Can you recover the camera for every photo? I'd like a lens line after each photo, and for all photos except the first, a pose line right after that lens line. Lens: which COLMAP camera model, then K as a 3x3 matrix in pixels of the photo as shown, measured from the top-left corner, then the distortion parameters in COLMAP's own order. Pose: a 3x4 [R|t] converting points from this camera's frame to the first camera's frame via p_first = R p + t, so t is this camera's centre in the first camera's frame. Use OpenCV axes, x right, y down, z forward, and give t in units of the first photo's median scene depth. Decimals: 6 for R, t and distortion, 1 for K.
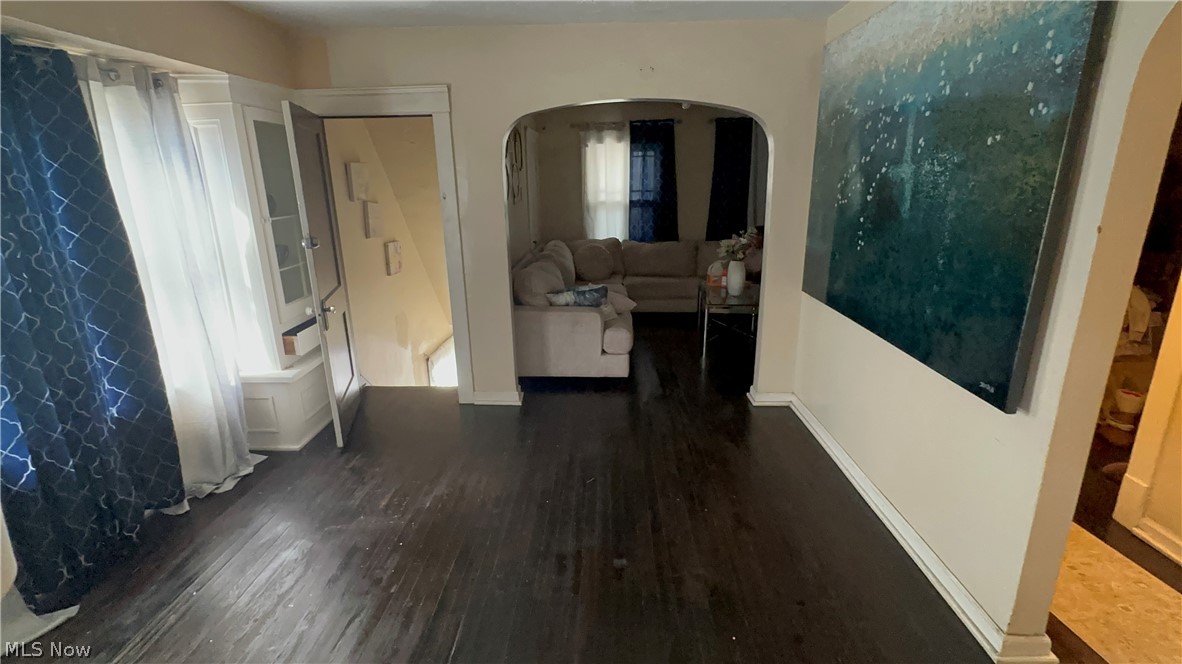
lens RADIAL K [[539.6, 0, 594.0], [0, 539.6, 334.0], [0, 0, 1]] dist [-0.001463, -0.000054]
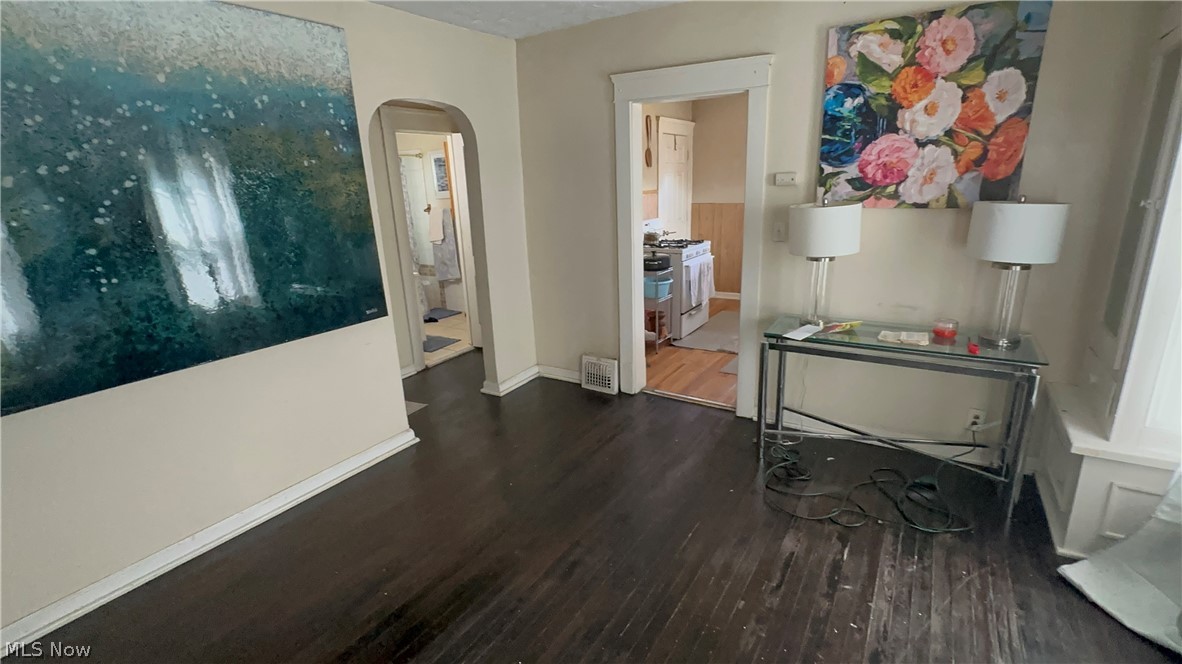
lens RADIAL K [[539.6, 0, 592.8], [0, 539.6, 333.2], [0, 0, 1]] dist [-0.001463, -0.000054]
pose [[-0.861132, -0.094897, 0.499445, -0.194231], [0.184634, 0.856964, 0.481168, -0.143507], [-0.473668, 0.506564, -0.720438, 0.526318]]
